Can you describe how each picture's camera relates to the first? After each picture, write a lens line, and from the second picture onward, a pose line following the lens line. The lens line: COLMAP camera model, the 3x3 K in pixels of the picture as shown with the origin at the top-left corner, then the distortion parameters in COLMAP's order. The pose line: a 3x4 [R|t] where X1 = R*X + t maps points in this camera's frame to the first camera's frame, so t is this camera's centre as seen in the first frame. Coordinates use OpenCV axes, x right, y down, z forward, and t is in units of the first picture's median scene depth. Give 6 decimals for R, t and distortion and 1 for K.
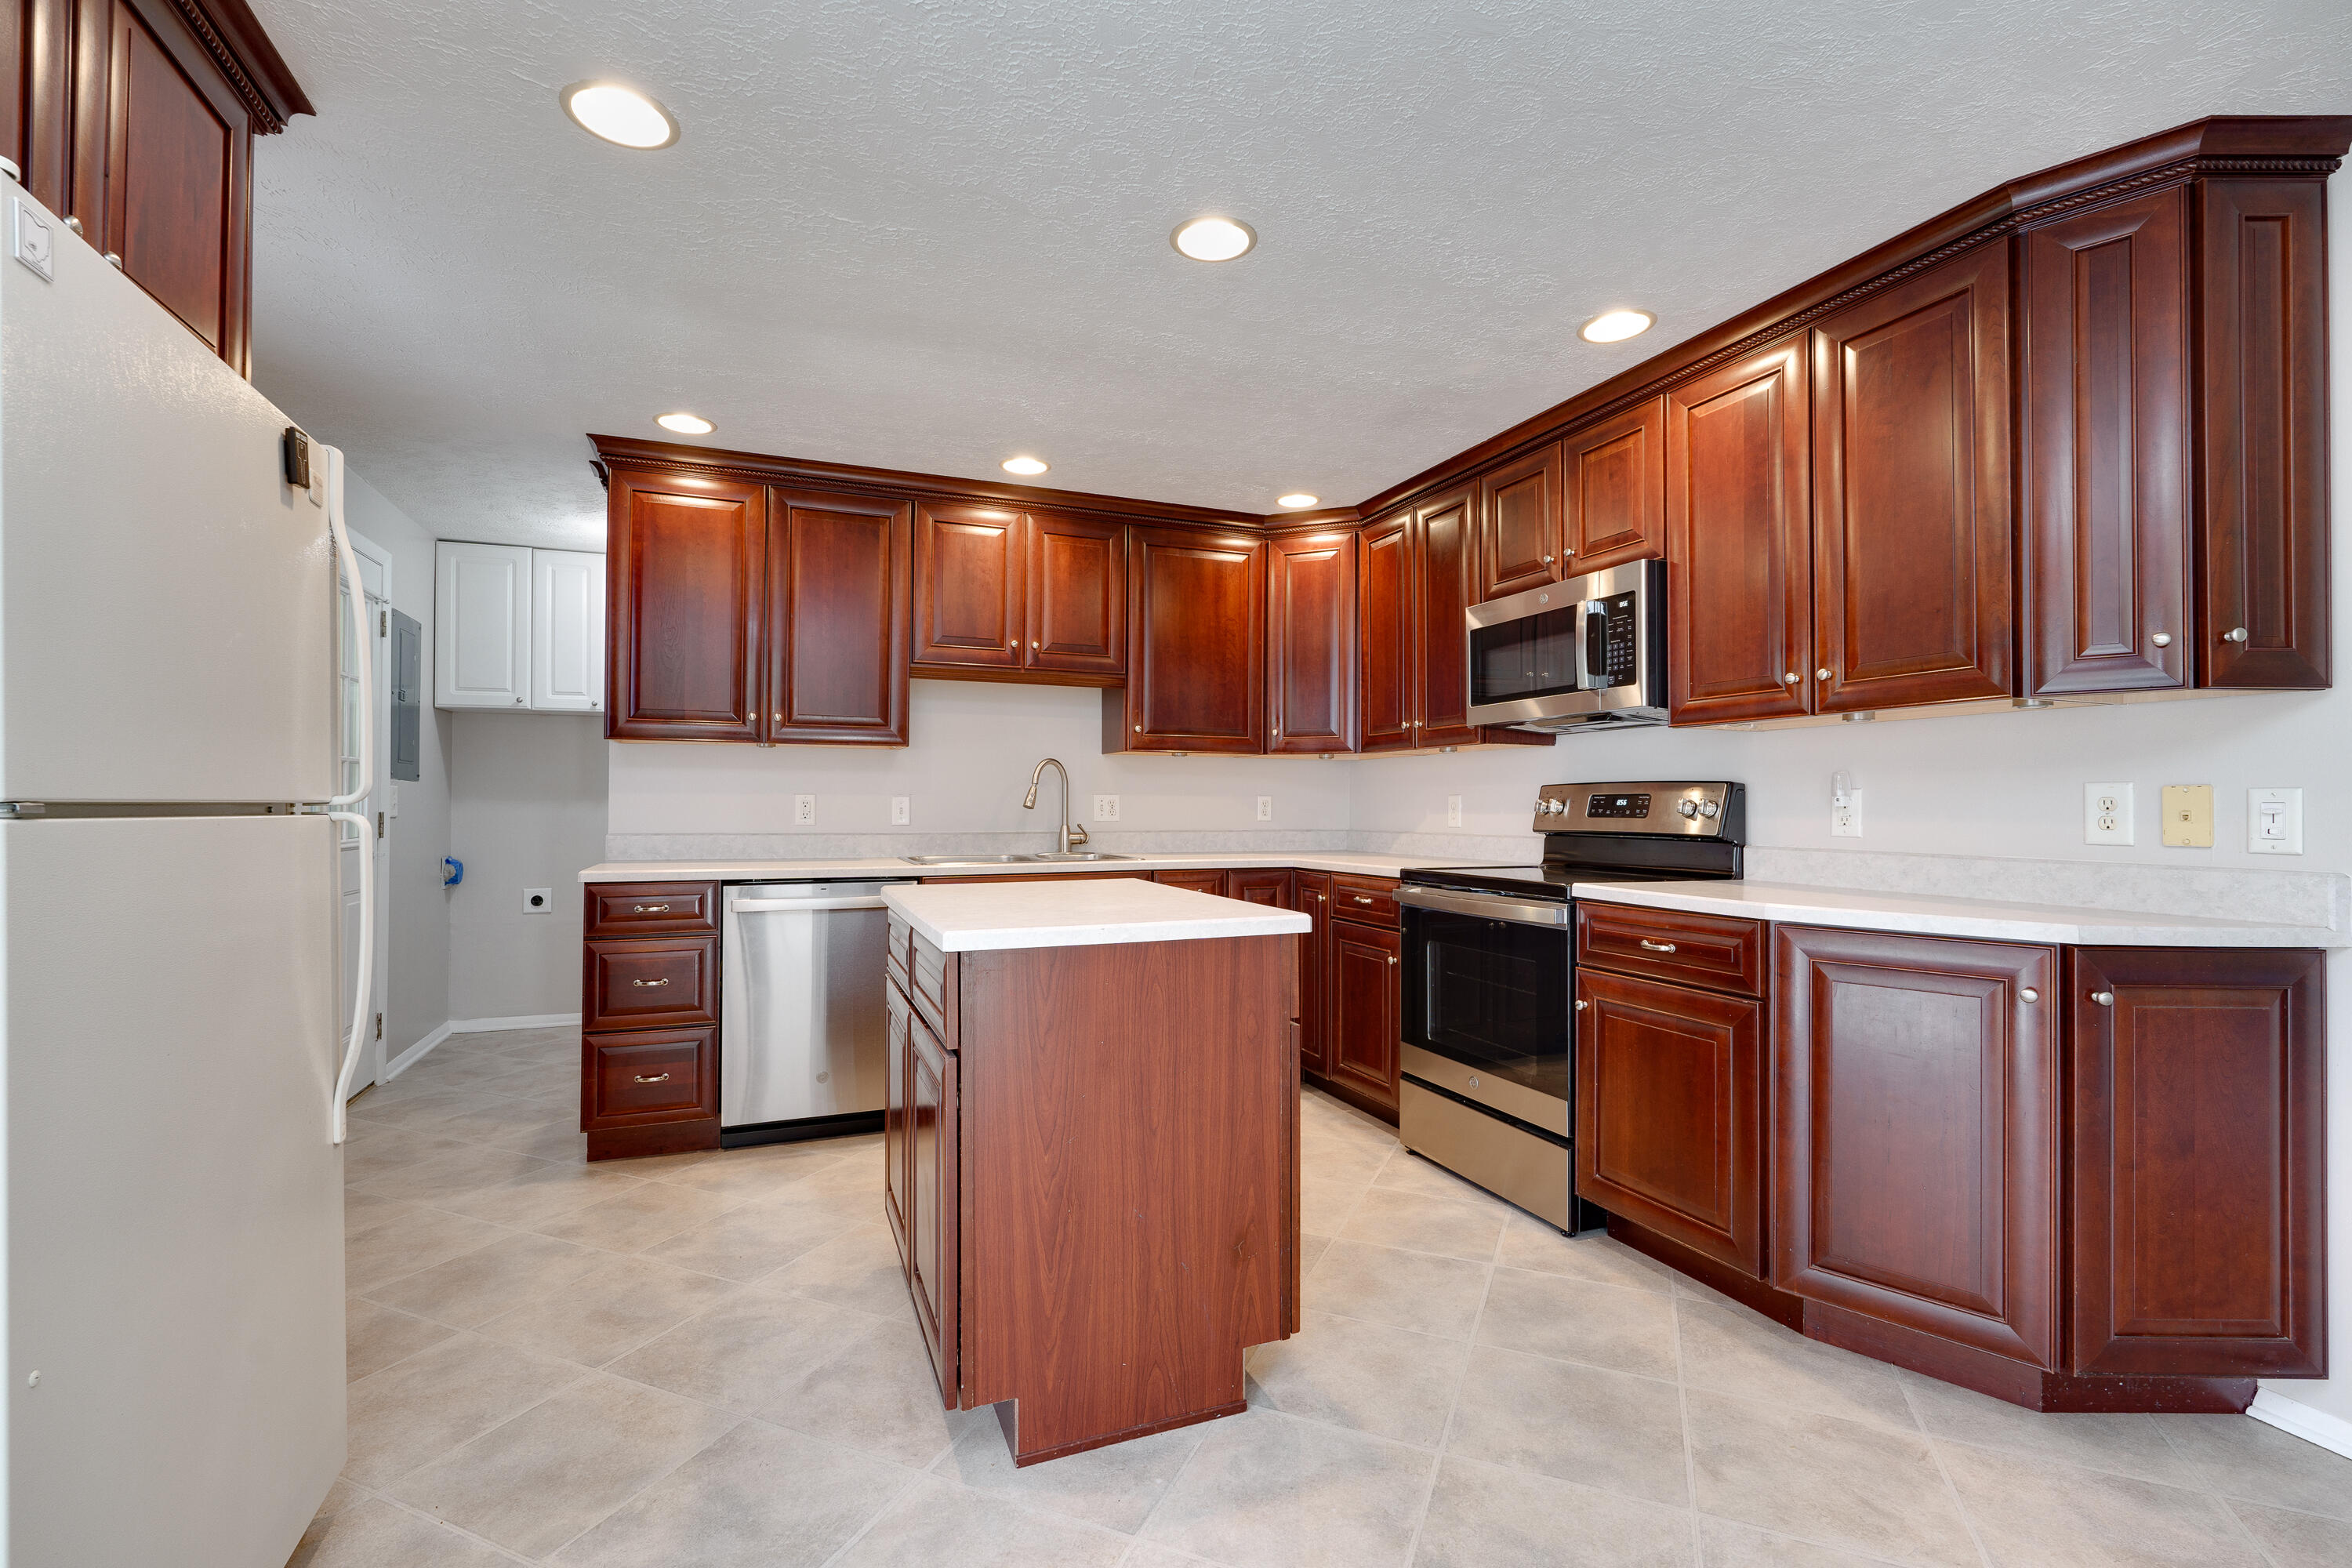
lens RADIAL K [[1048.8, 0, 1172.8], [0, 1048.8, 788.1], [0, 0, 1]] dist [-0.004865, 0.000435]
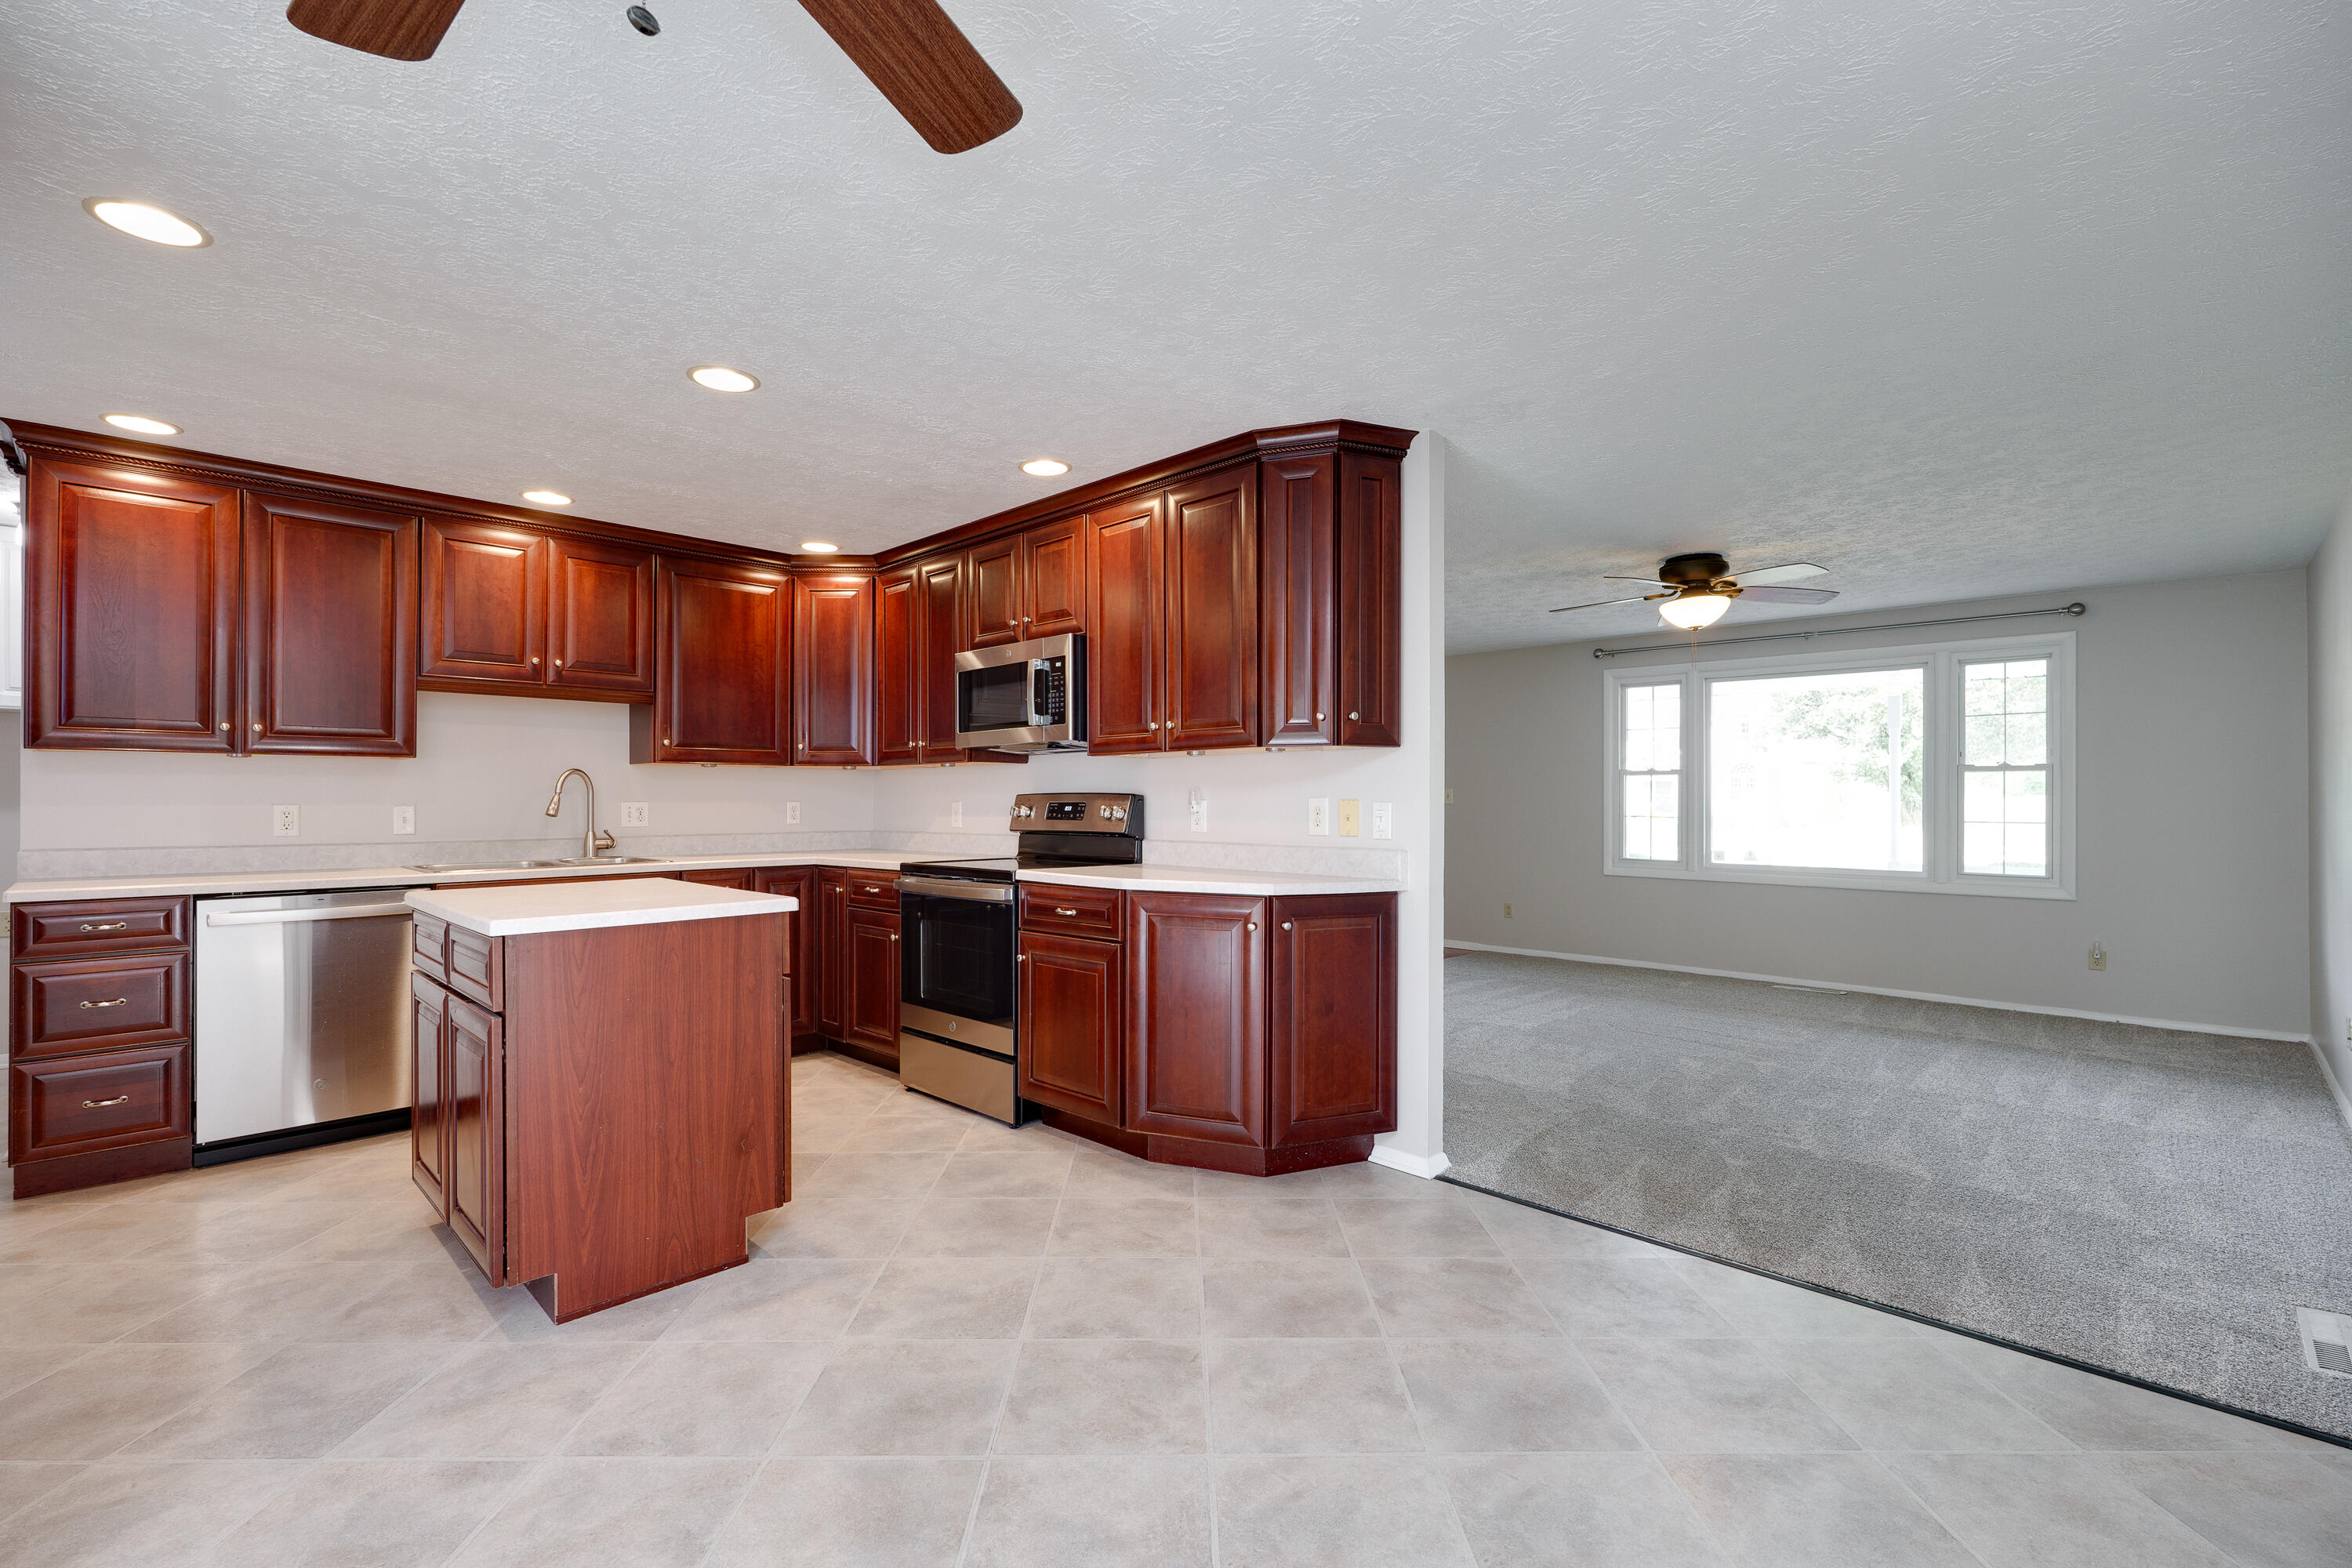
lens RADIAL K [[1048.8, 0, 1184.9], [0, 1048.8, 795.7], [0, 0, 1]] dist [-0.004865, 0.000435]
pose [[0.914049, -0.003258, 0.405591, 0.025657], [-0.001209, 0.999941, 0.010758, -0.019325], [-0.405602, -0.010323, 0.913991, -0.313721]]
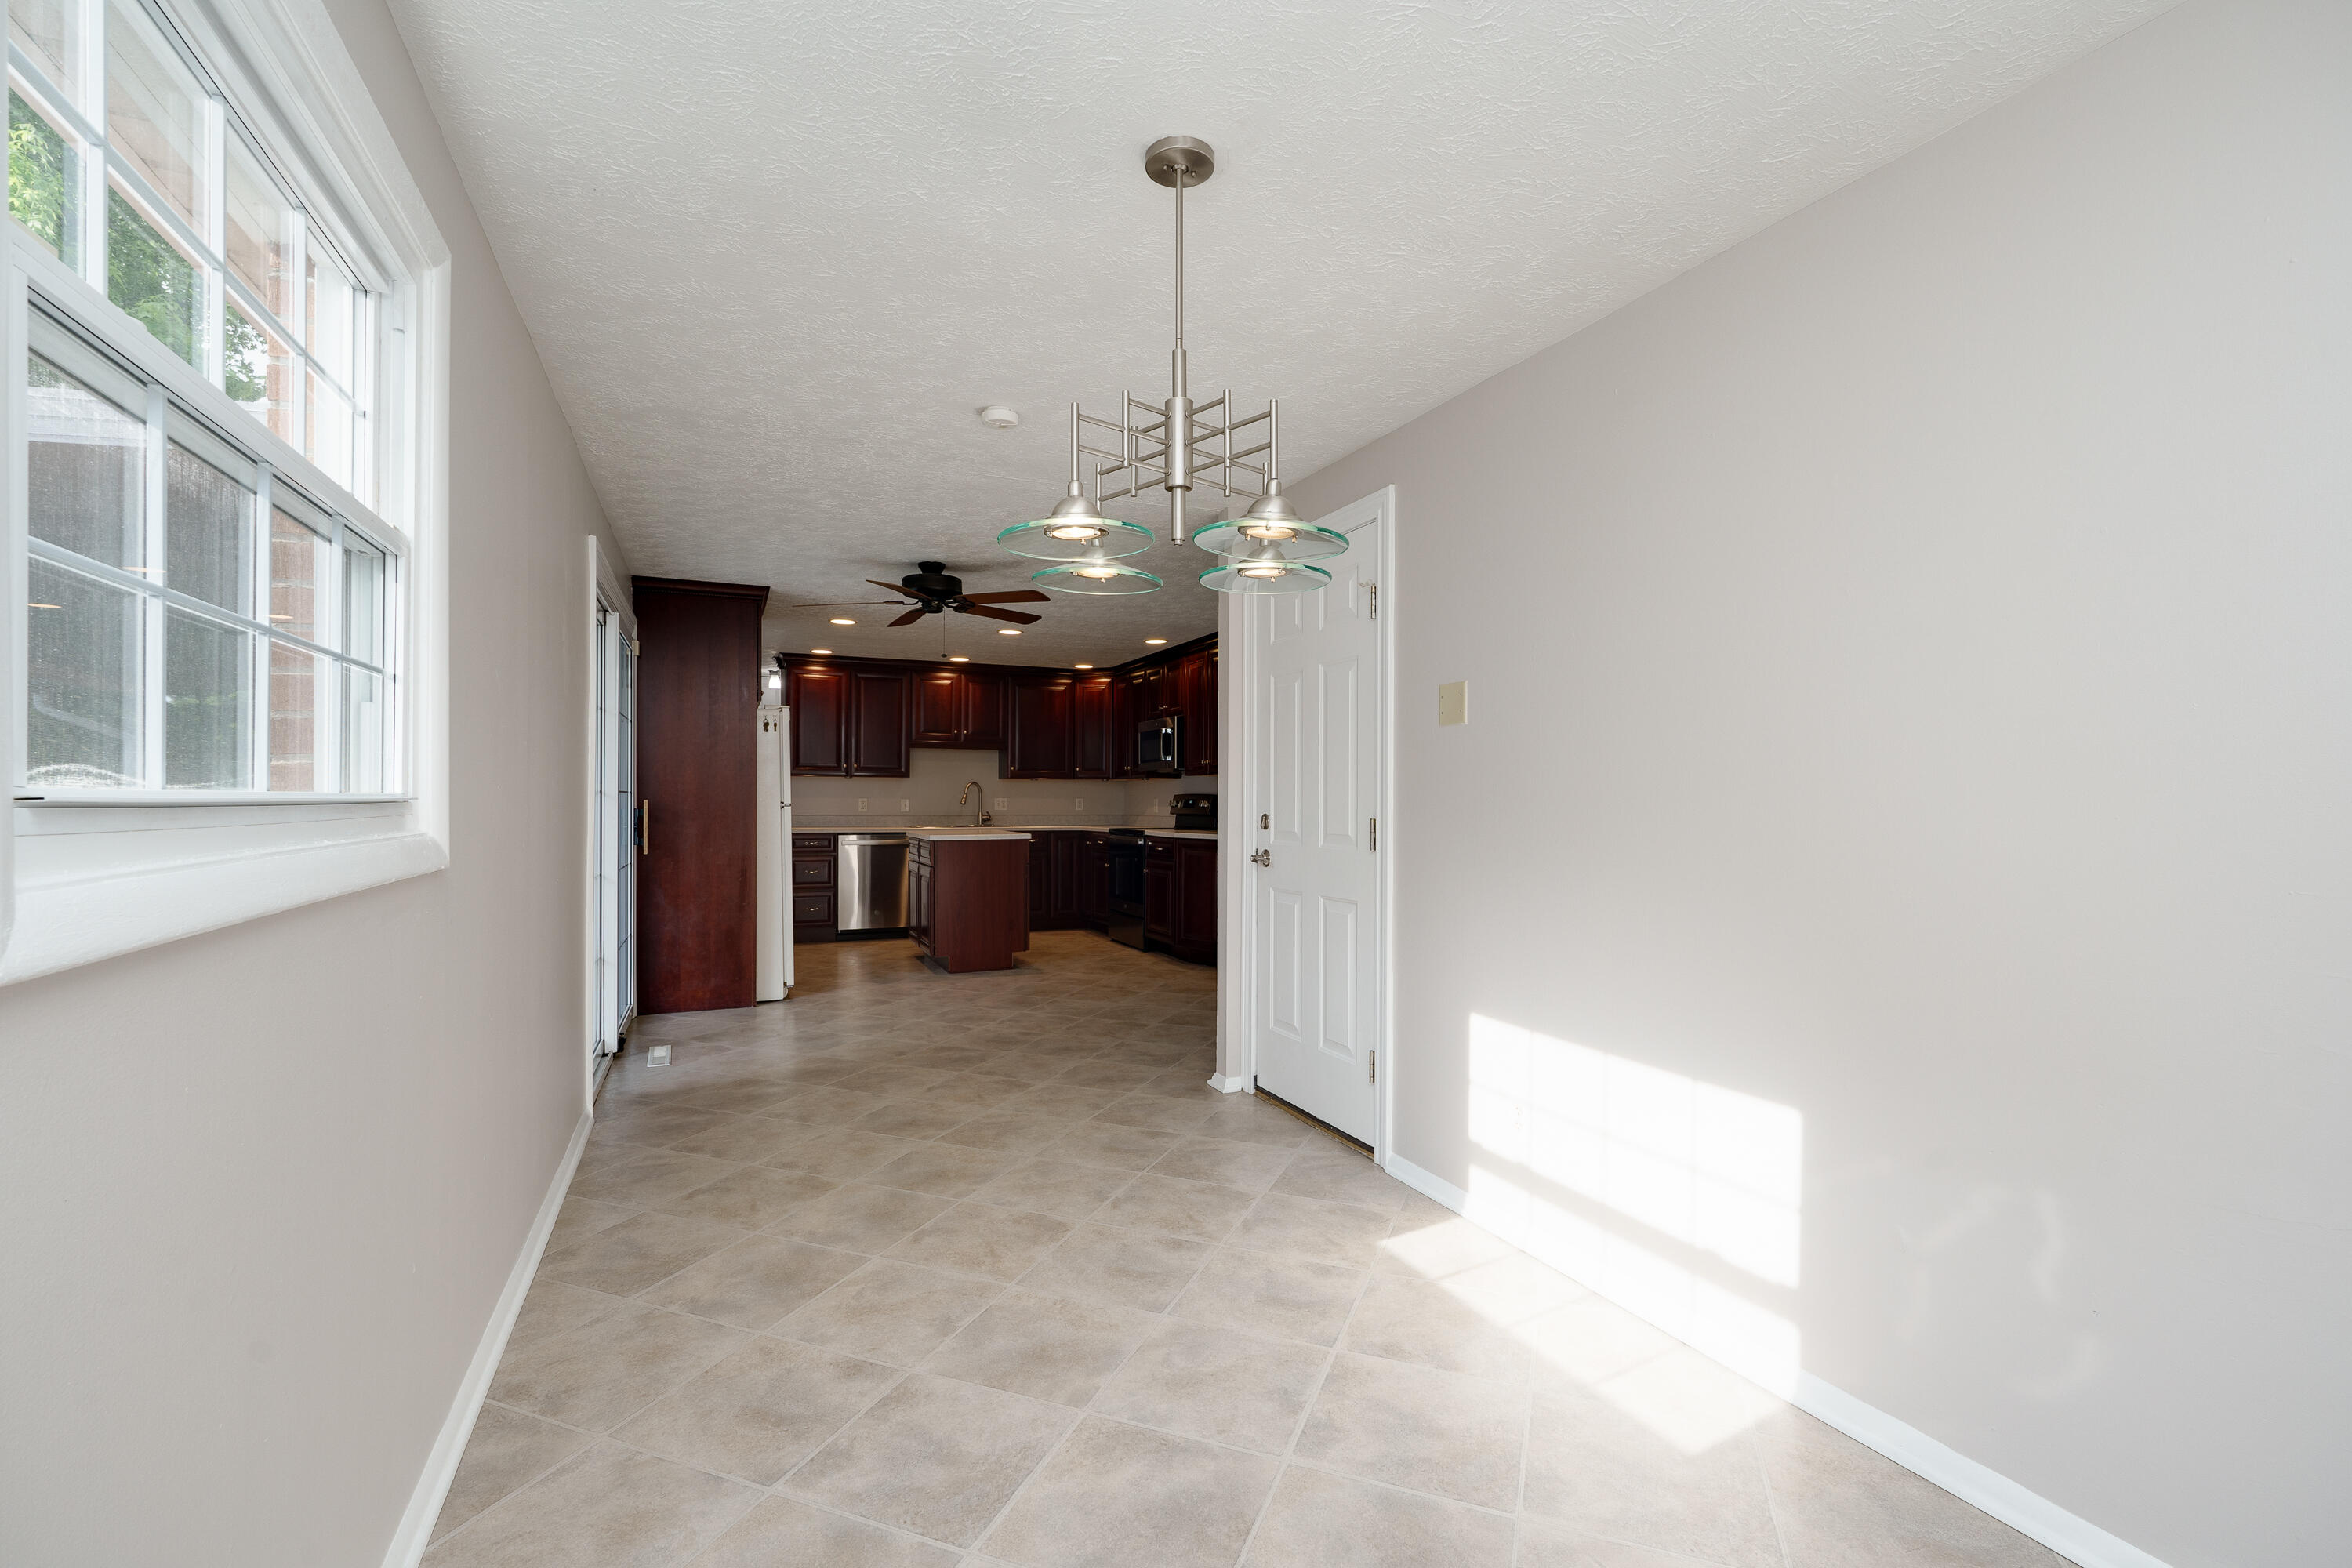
lens RADIAL K [[1048.8, 0, 1167.3], [0, 1048.8, 796.5], [0, 0, 1]] dist [-0.004865, 0.000435]
pose [[0.999658, -0.000172, 0.026151, 0.339386], [-0.000092, 0.999949, 0.010113, -0.028959], [-0.026151, -0.010112, 0.999607, -1.760357]]
